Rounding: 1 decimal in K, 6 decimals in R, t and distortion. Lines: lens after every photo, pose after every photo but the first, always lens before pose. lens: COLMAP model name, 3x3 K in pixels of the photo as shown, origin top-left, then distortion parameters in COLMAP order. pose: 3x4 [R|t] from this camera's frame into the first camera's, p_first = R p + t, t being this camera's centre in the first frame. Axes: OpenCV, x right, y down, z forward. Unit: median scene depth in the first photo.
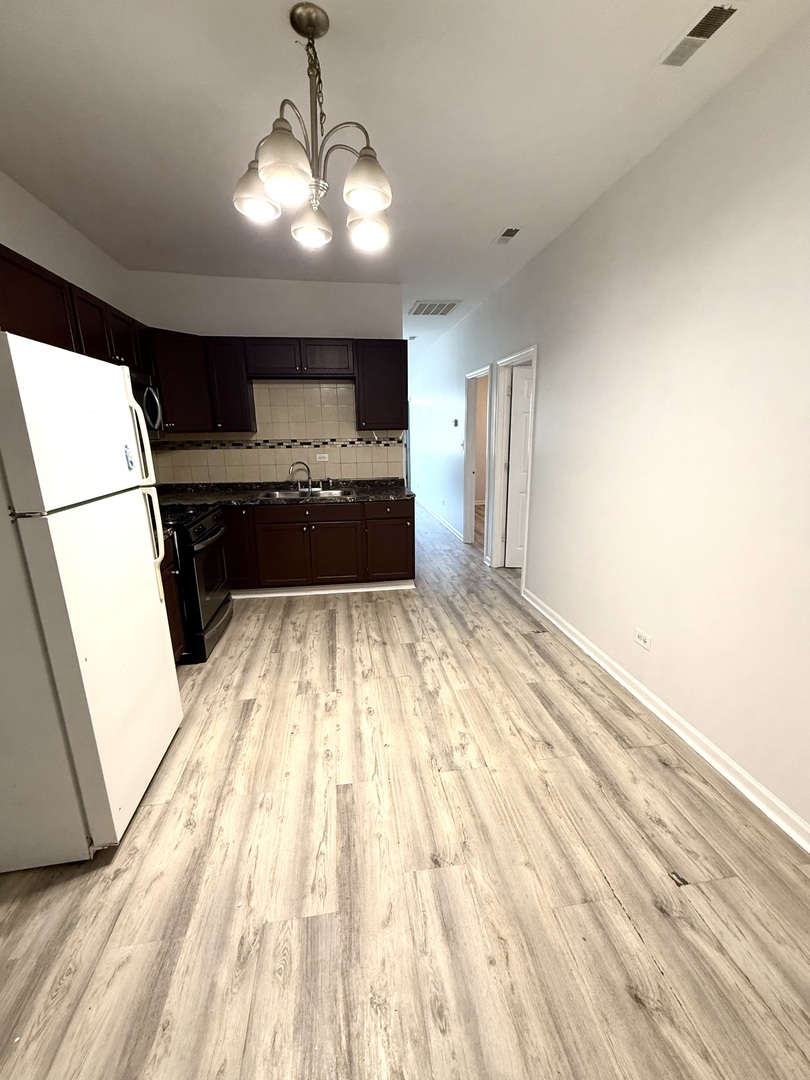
lens RADIAL K [[445.1, 0, 406.7], [0, 445.1, 540.5], [0, 0, 1]] dist [-0.001022, 0.000432]
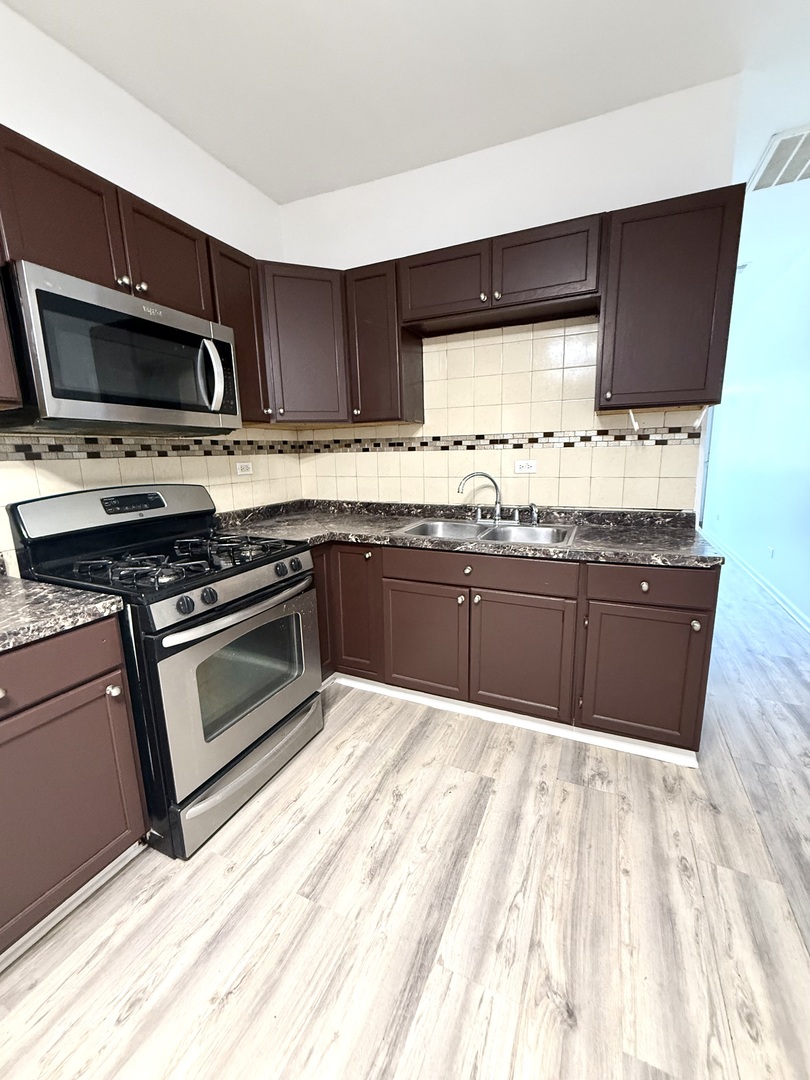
lens RADIAL K [[445.1, 0, 407.0], [0, 445.1, 538.7], [0, 0, 1]] dist [-0.001022, 0.000432]
pose [[0.838359, 0.098796, -0.536091, -0.010715], [-0.118458, 0.992957, -0.002257, -0.118471], [0.532092, 0.065396, 0.844157, 0.696751]]
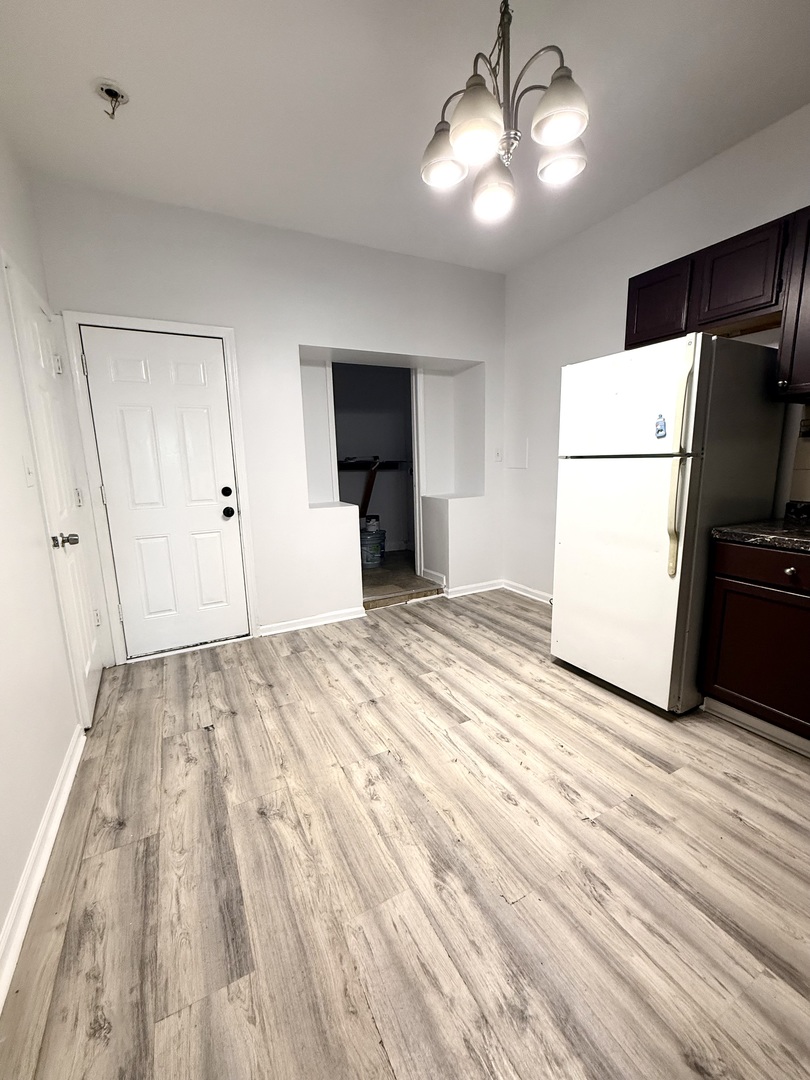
lens RADIAL K [[445.1, 0, 405.6], [0, 445.1, 540.0], [0, 0, 1]] dist [-0.001022, 0.000432]
pose [[-0.944668, 0.094666, -0.314070, 0.211098], [-0.042140, 0.914496, 0.402395, -0.217226], [0.325309, 0.393365, -0.859906, 1.164048]]
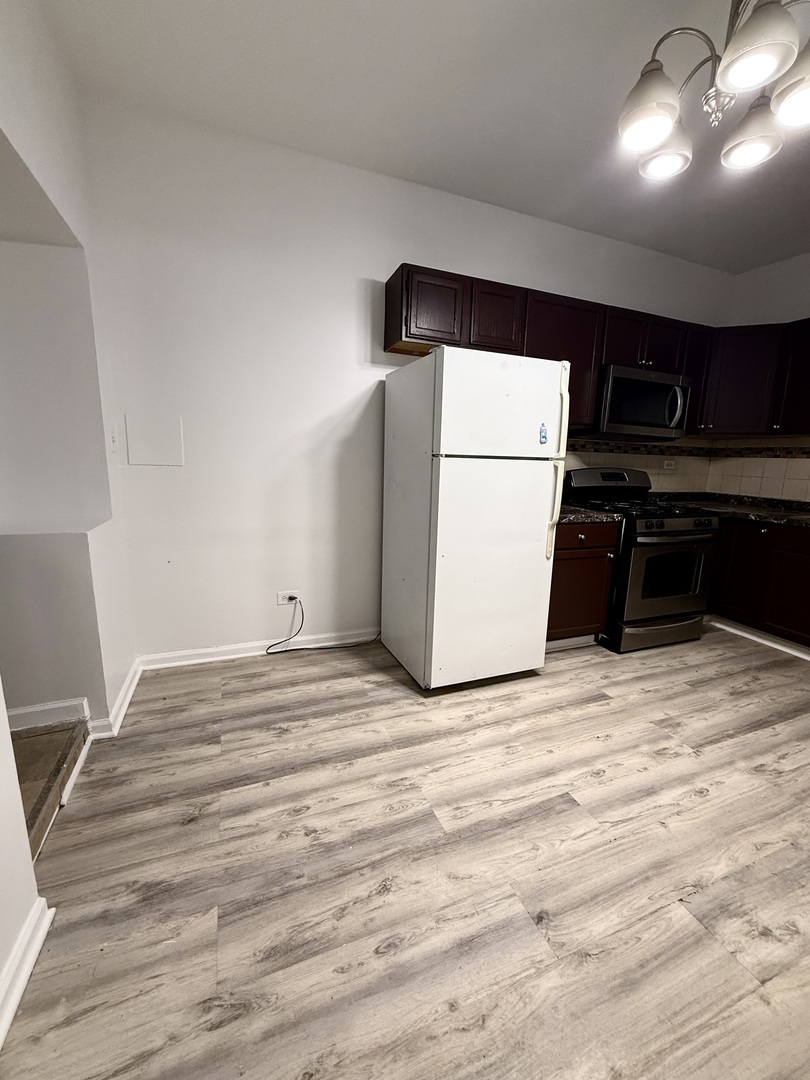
lens RADIAL K [[445.1, 0, 405.9], [0, 445.1, 540.1], [0, 0, 1]] dist [-0.001022, 0.000432]
pose [[0.229770, 0.197123, -0.953073, 0.344889], [-0.265546, 0.954815, 0.133465, 0.022889], [0.936318, 0.222419, 0.271733, 0.227309]]
